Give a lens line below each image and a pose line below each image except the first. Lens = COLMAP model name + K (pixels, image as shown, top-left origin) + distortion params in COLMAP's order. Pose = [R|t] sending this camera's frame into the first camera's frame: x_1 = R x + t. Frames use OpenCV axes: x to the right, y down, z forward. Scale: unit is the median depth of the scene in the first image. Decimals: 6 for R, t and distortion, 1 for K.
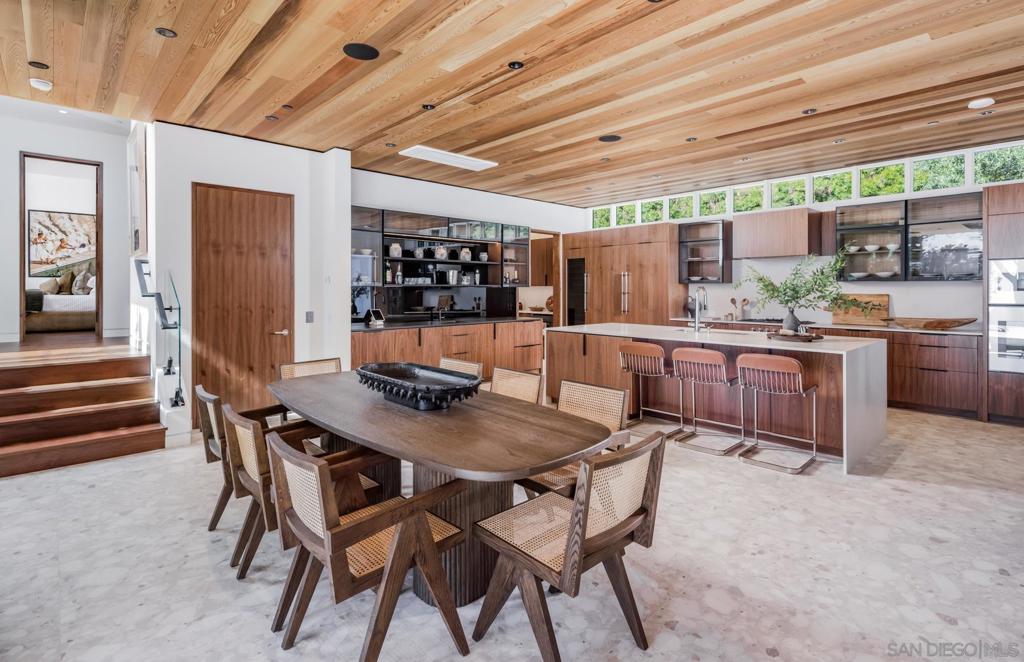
lens RADIAL K [[494.4, 0, 509.0], [0, 494.4, 291.4], [0, 0, 1]] dist [0.009257, -0.005332]
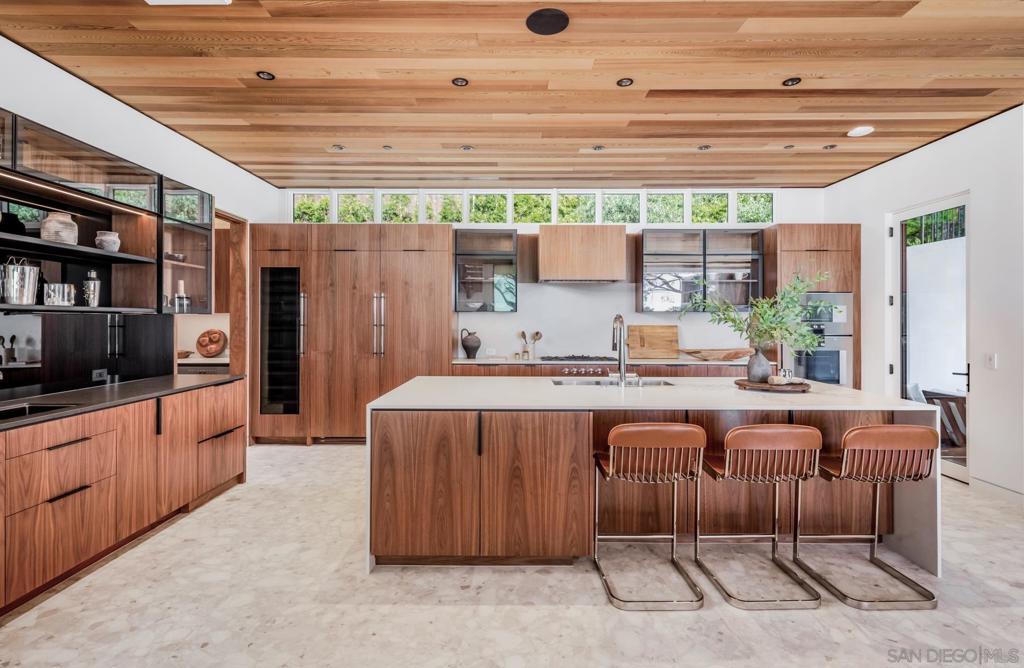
lens RADIAL K [[494.4, 0, 511.5], [0, 494.4, 320.1], [0, 0, 1]] dist [0.009257, -0.005332]
pose [[0.680291, 0.003440, 0.732934, -0.136346], [0.000012, 0.999989, -0.004704, -0.000506], [-0.732942, 0.003209, 0.680284, 0.485683]]
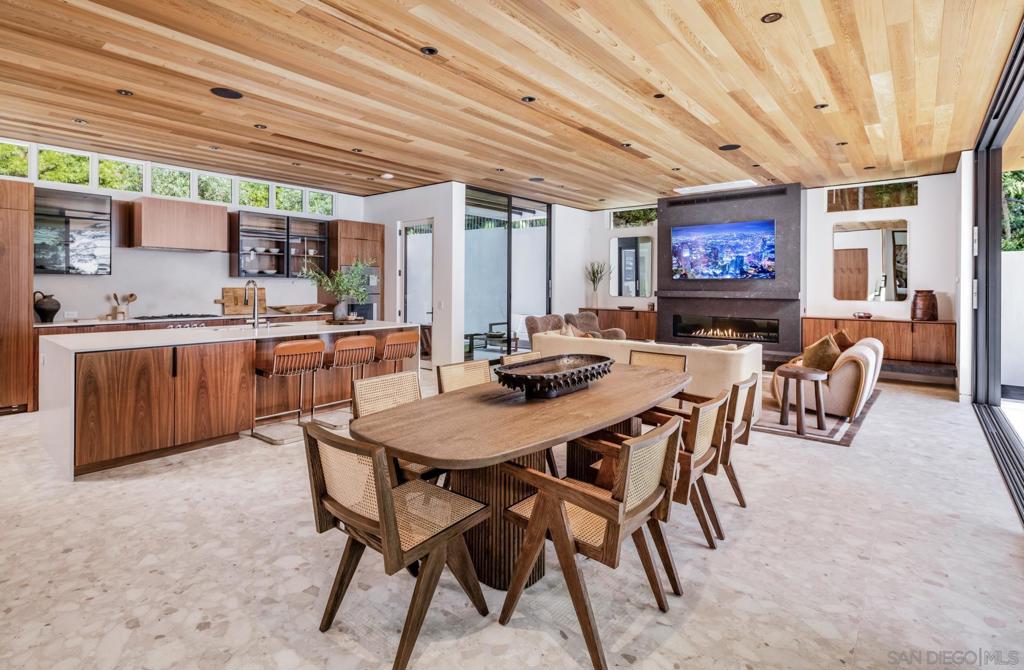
lens RADIAL K [[495.8, 0, 513.5], [0, 495.8, 284.5], [0, 0, 1]] dist [0.008845, -0.002139]
pose [[-0.141001, 0.003009, 0.990005, -0.462903], [-0.003073, 0.999989, -0.003477, -0.000543], [-0.990005, -0.003533, -0.140990, 0.467663]]
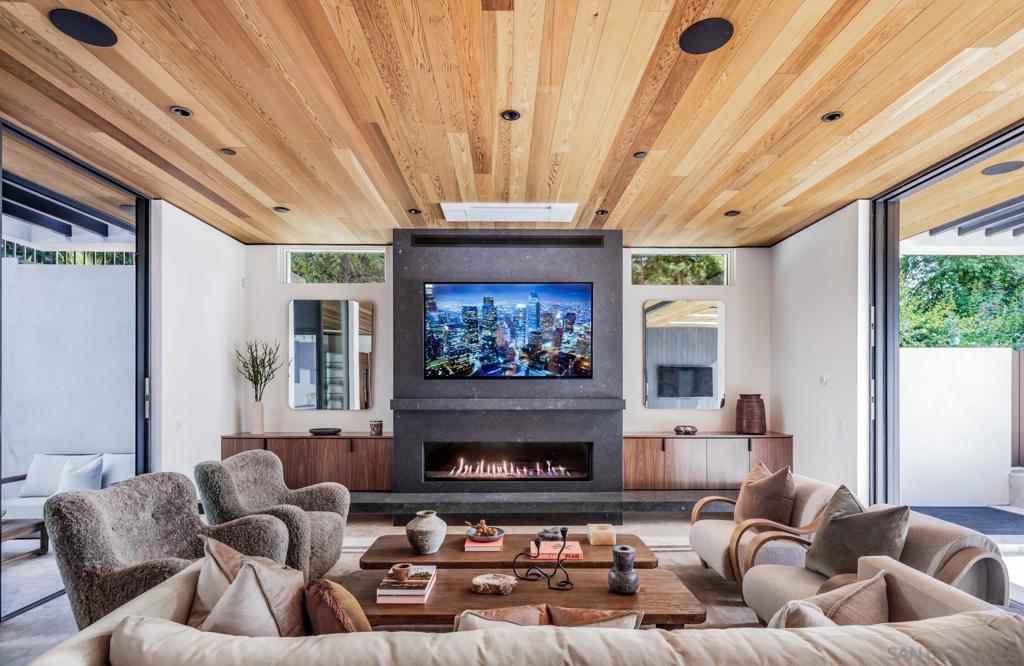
lens RADIAL K [[494.4, 0, 519.6], [0, 494.4, 392.7], [0, 0, 1]] dist [0.009257, -0.005332]
pose [[-0.754808, -0.001695, 0.655943, 0.150690], [0.001820, 0.999987, 0.004678, -0.001535], [-0.655943, 0.004725, -0.754796, 0.329895]]
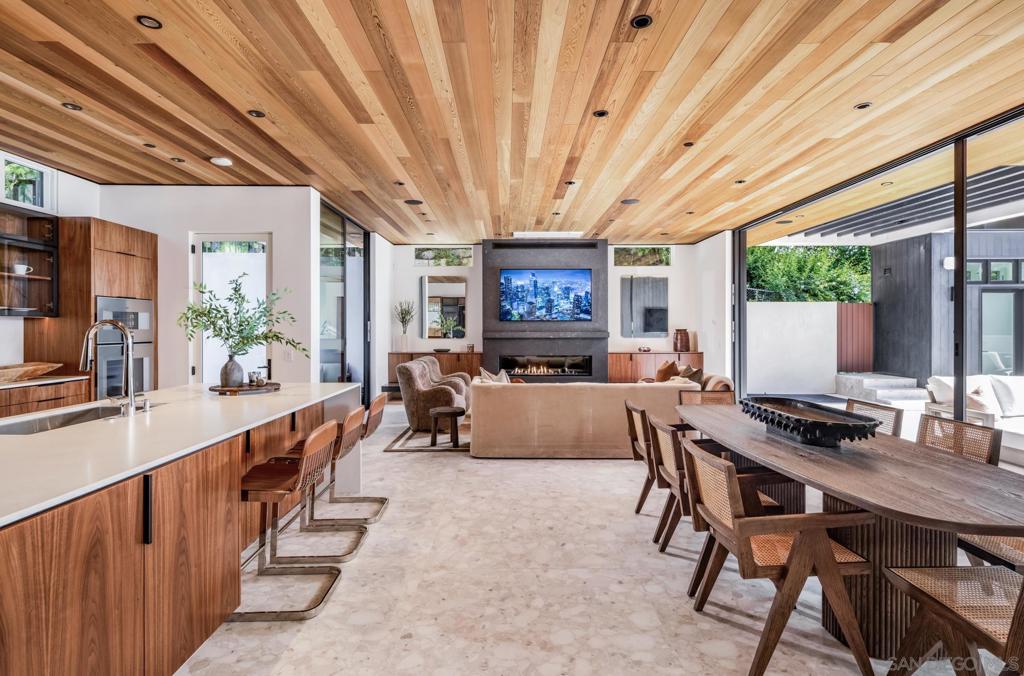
lens RADIAL K [[495.8, 0, 510.6], [0, 495.8, 328.7], [0, 0, 1]] dist [0.008845, -0.002139]
pose [[-0.740644, 0.000634, 0.671897, -0.163780], [0.003782, 0.999988, 0.003225, -0.001957], [-0.671887, 0.004930, -0.740638, 0.806918]]
